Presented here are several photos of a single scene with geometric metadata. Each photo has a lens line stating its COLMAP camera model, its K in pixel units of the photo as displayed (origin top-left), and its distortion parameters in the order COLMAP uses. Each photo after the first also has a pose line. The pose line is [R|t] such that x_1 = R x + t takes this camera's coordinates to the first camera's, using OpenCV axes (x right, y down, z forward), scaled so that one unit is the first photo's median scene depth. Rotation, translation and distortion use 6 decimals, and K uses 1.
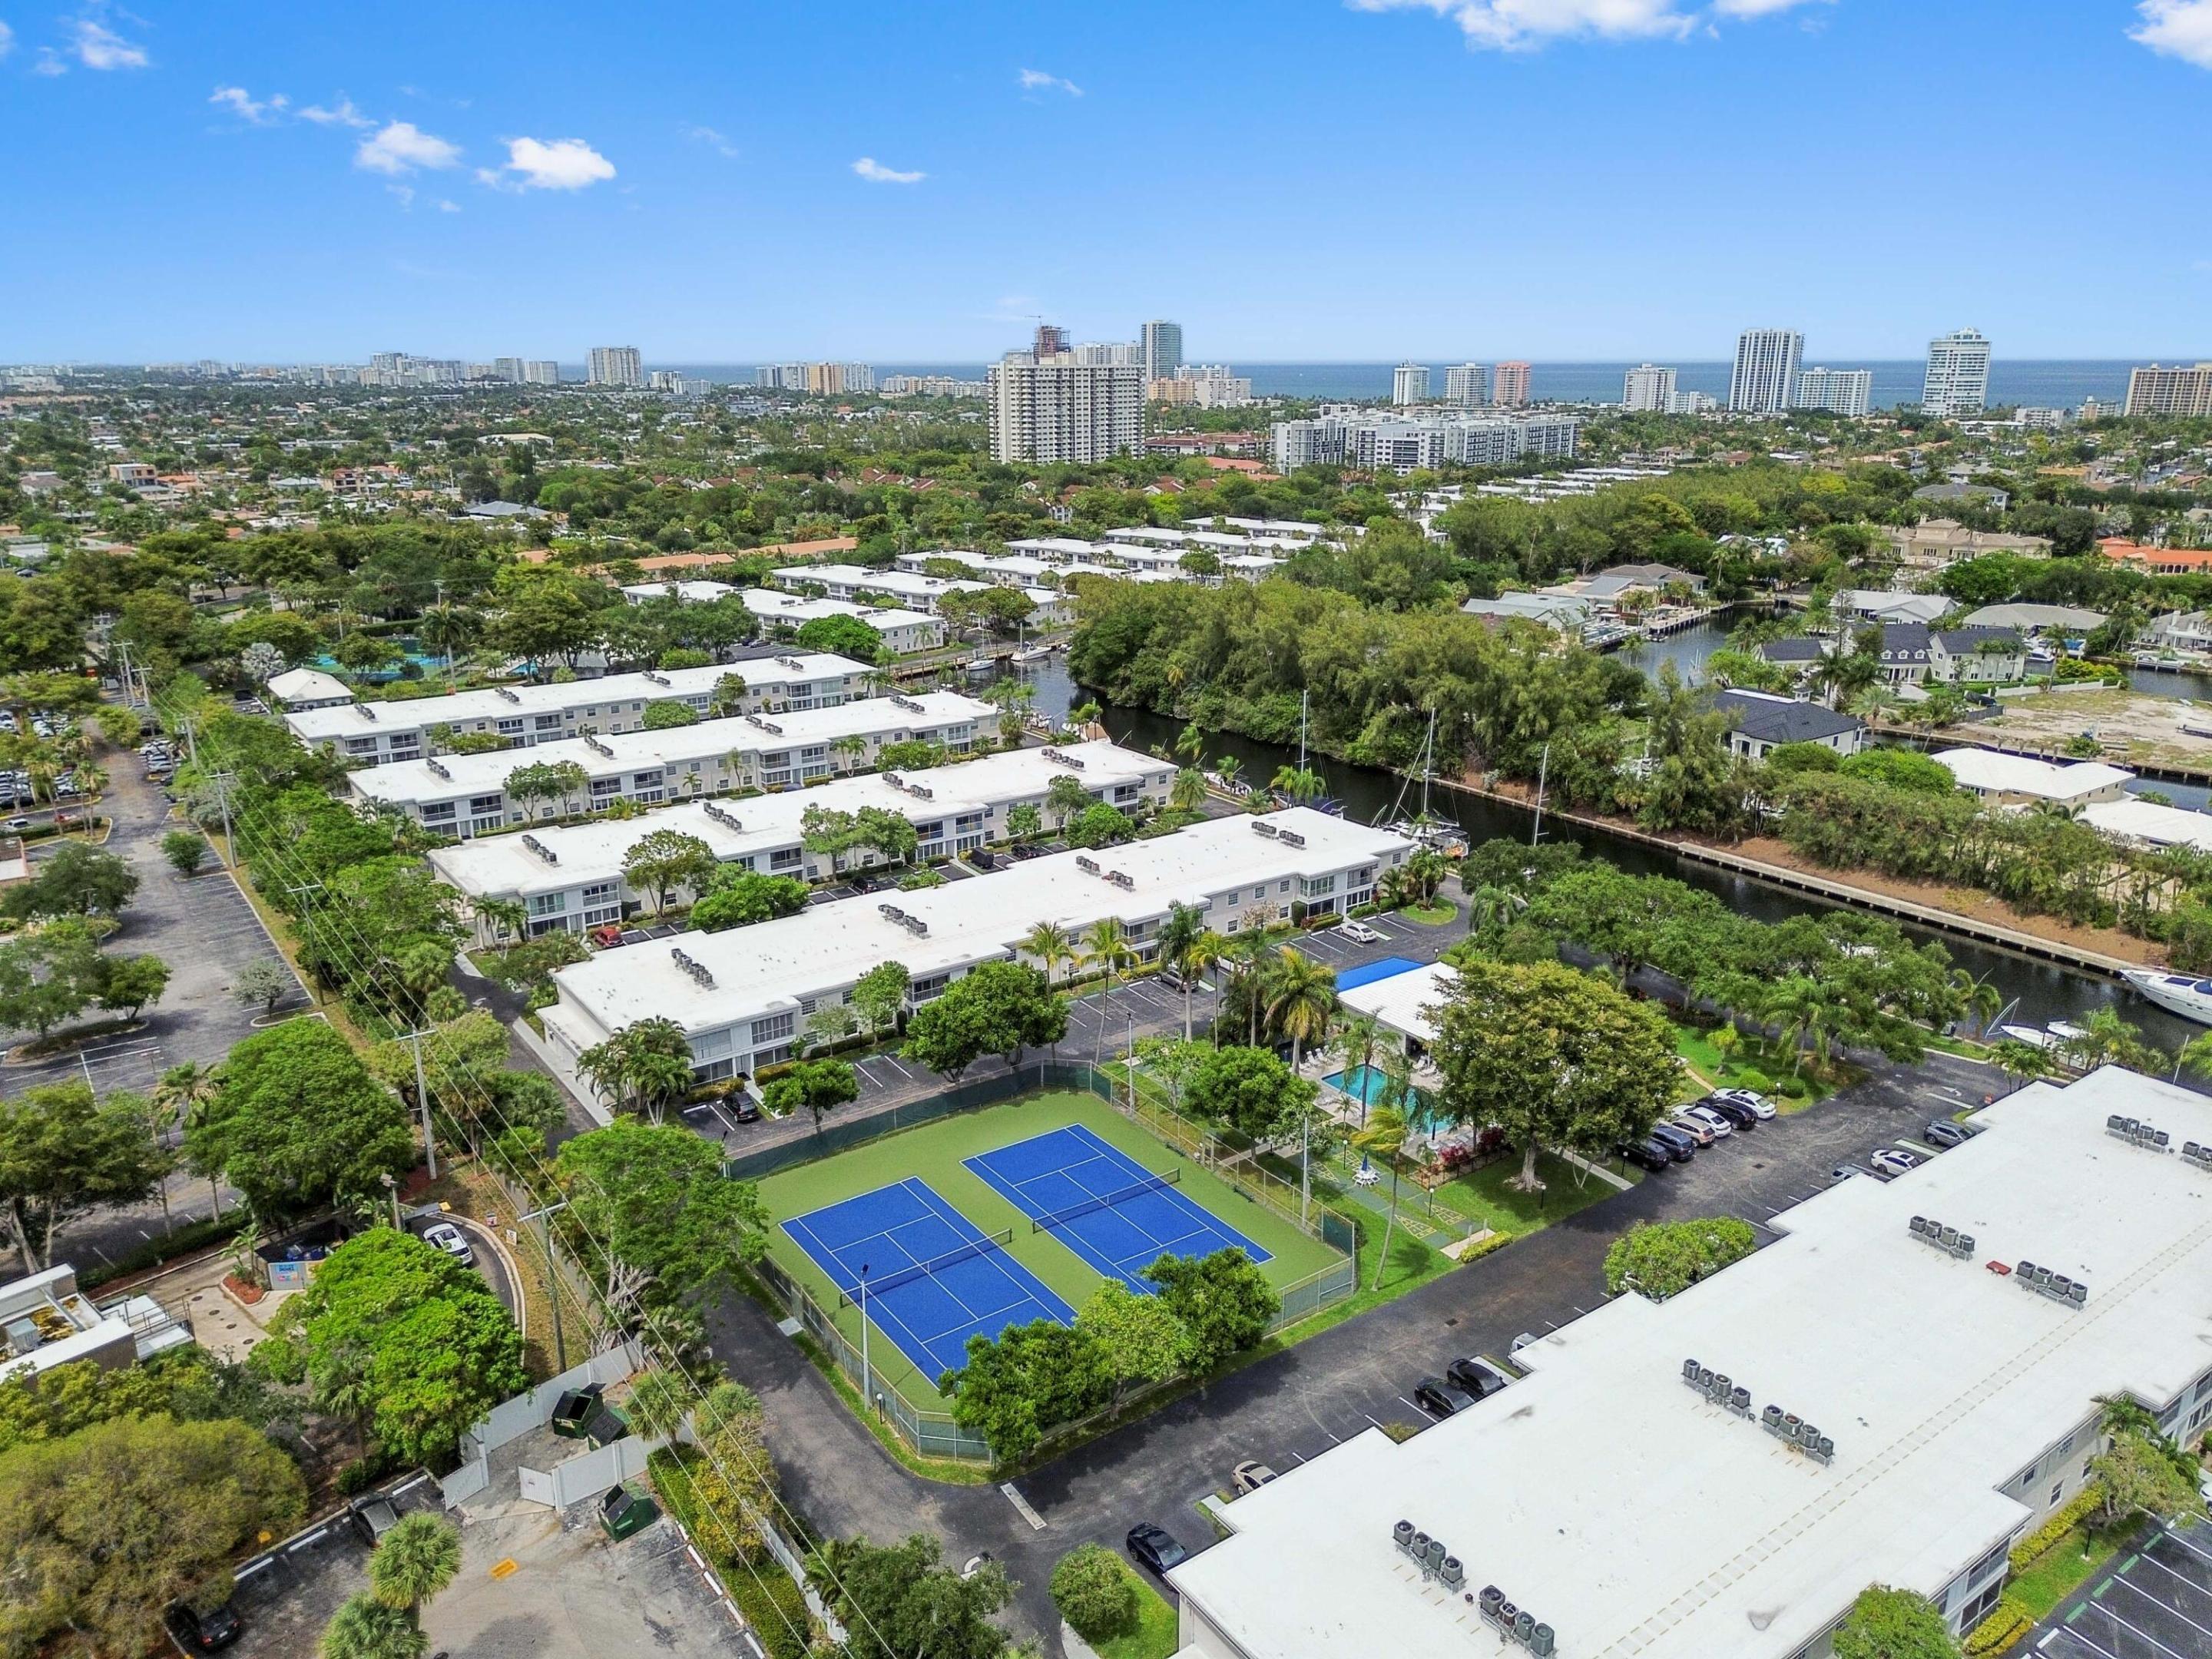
lens RADIAL K [[1589.5, 0, 1106.0], [0, 1589.5, 829.5], [0, 0, 1]] dist [0.056578, -0.028252]
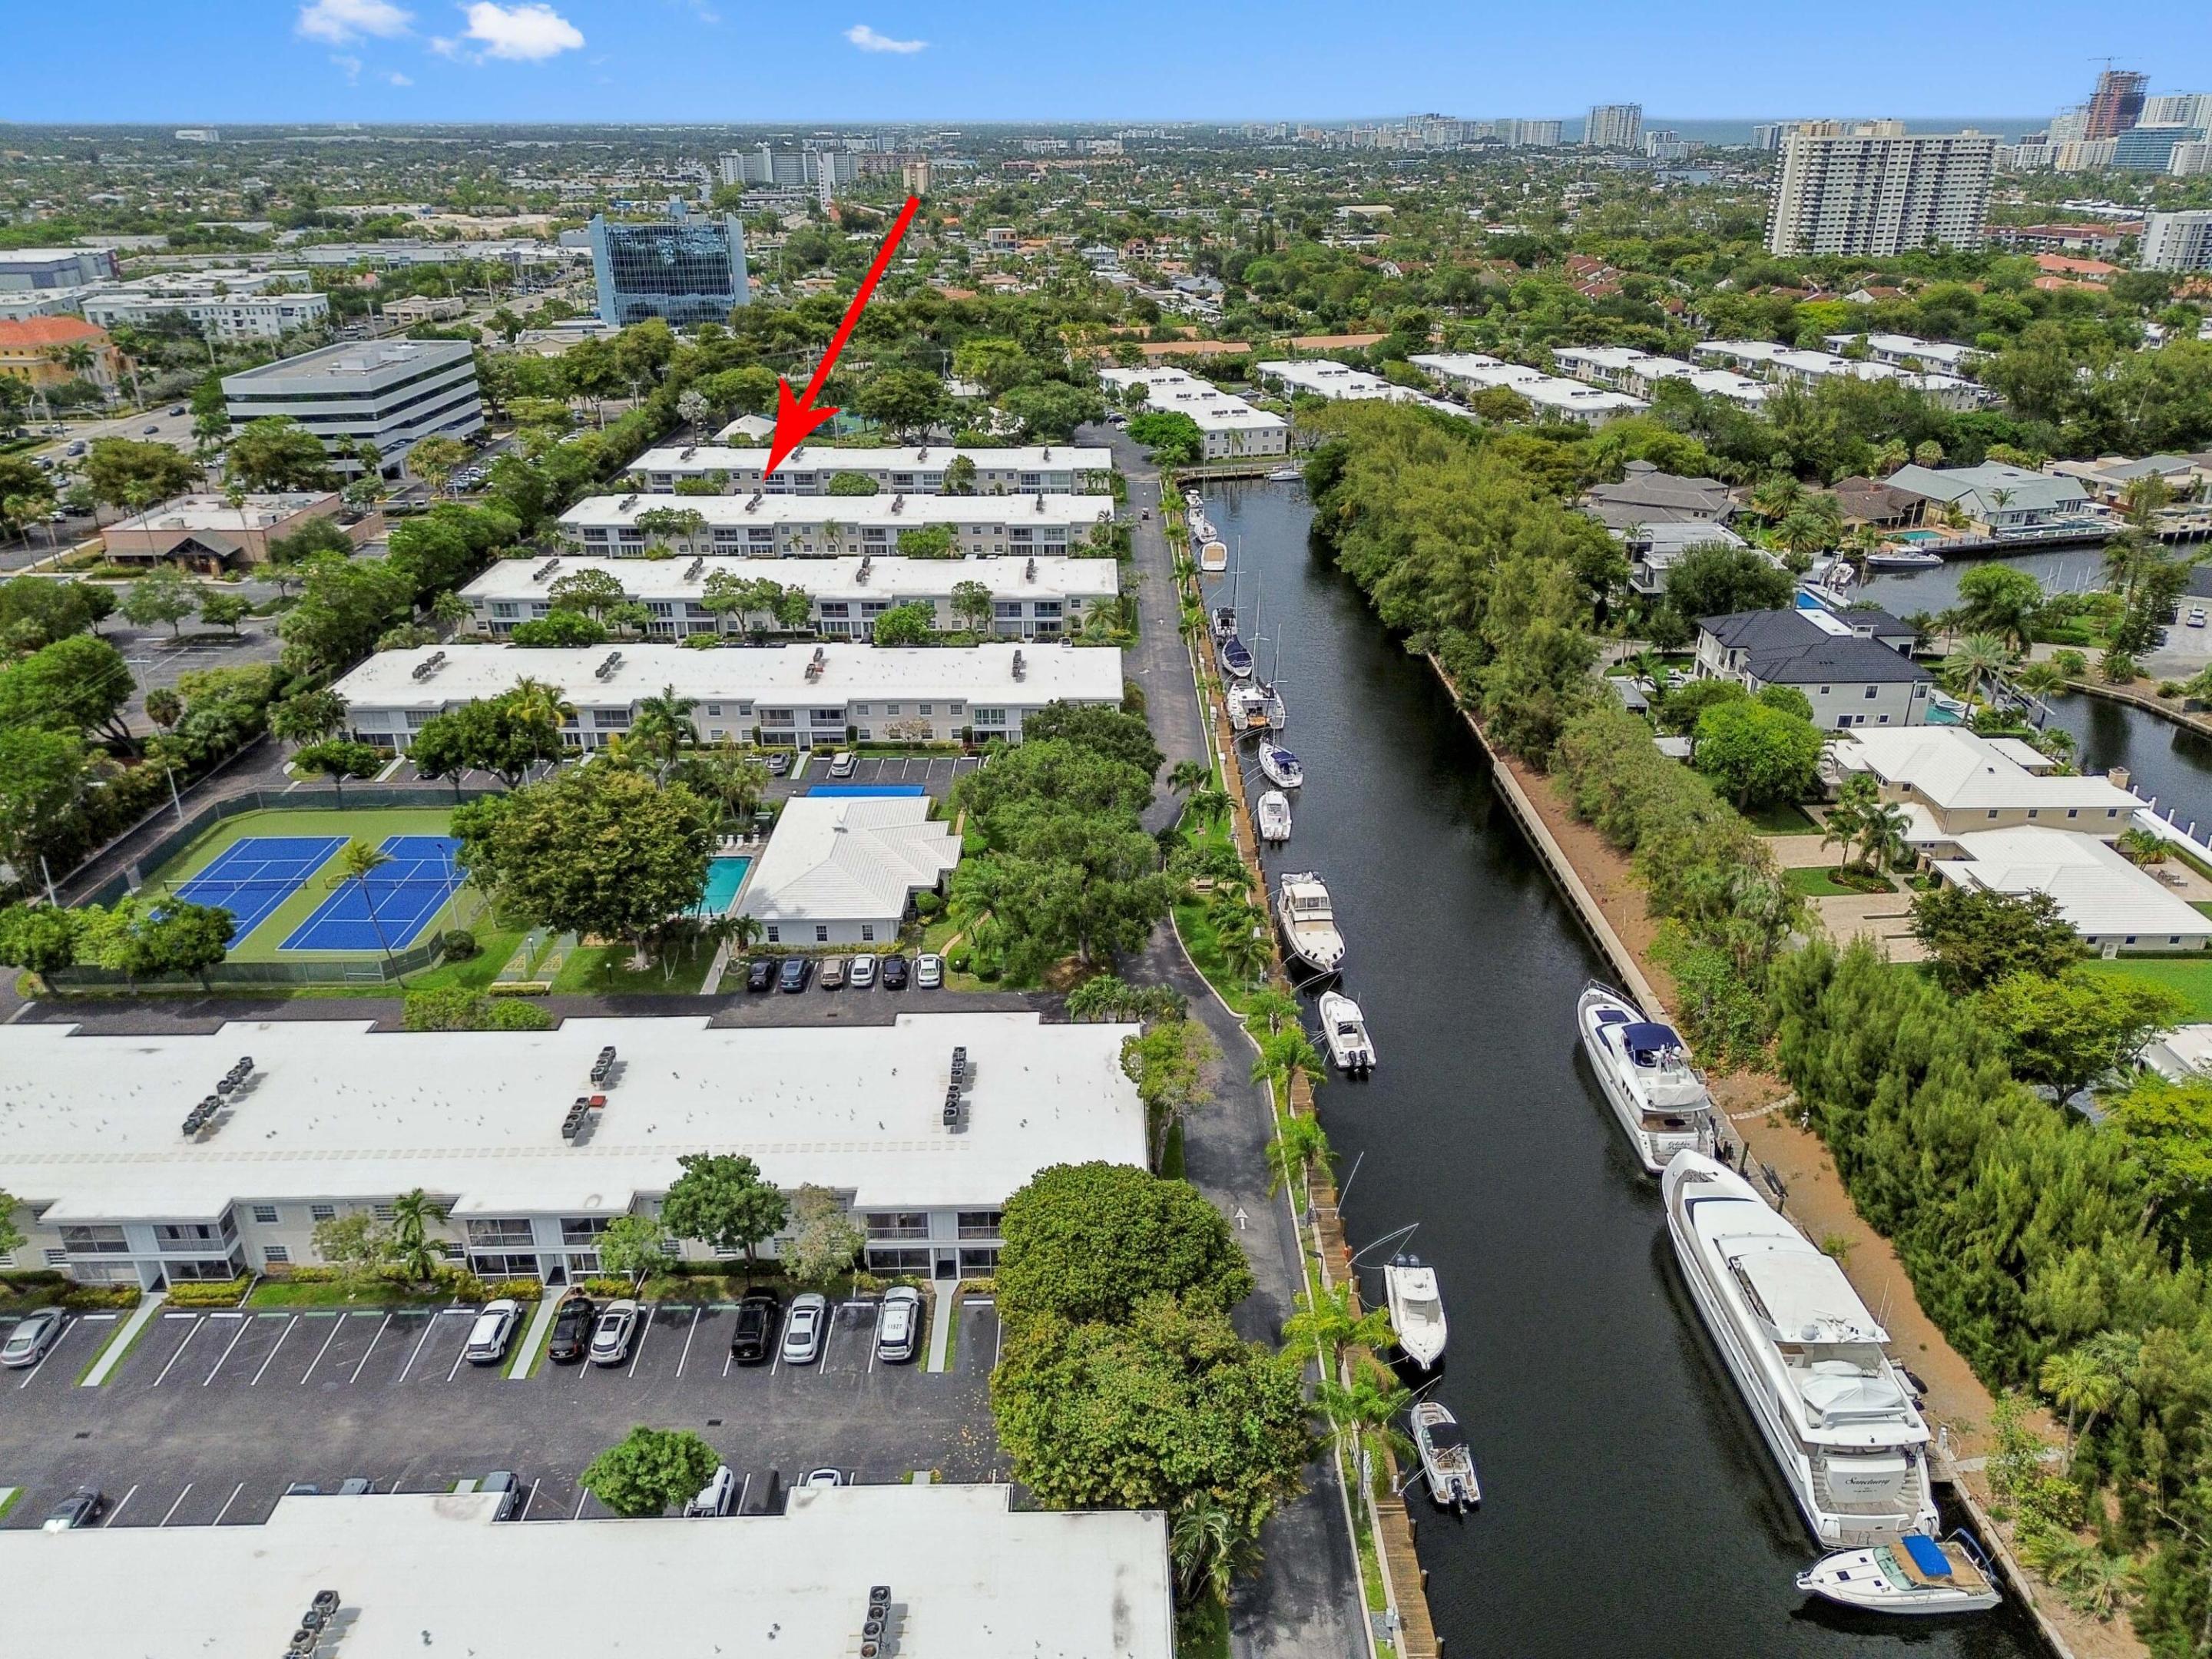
lens RADIAL K [[1589.5, 0, 1106.0], [0, 1589.5, 829.5], [0, 0, 1]] dist [0.056578, -0.028252]
pose [[0.816944, 0.235468, -0.526458, 0.672205], [-0.163198, 0.969928, 0.180571, -0.082666], [0.553145, -0.061599, 0.830805, 0.138011]]
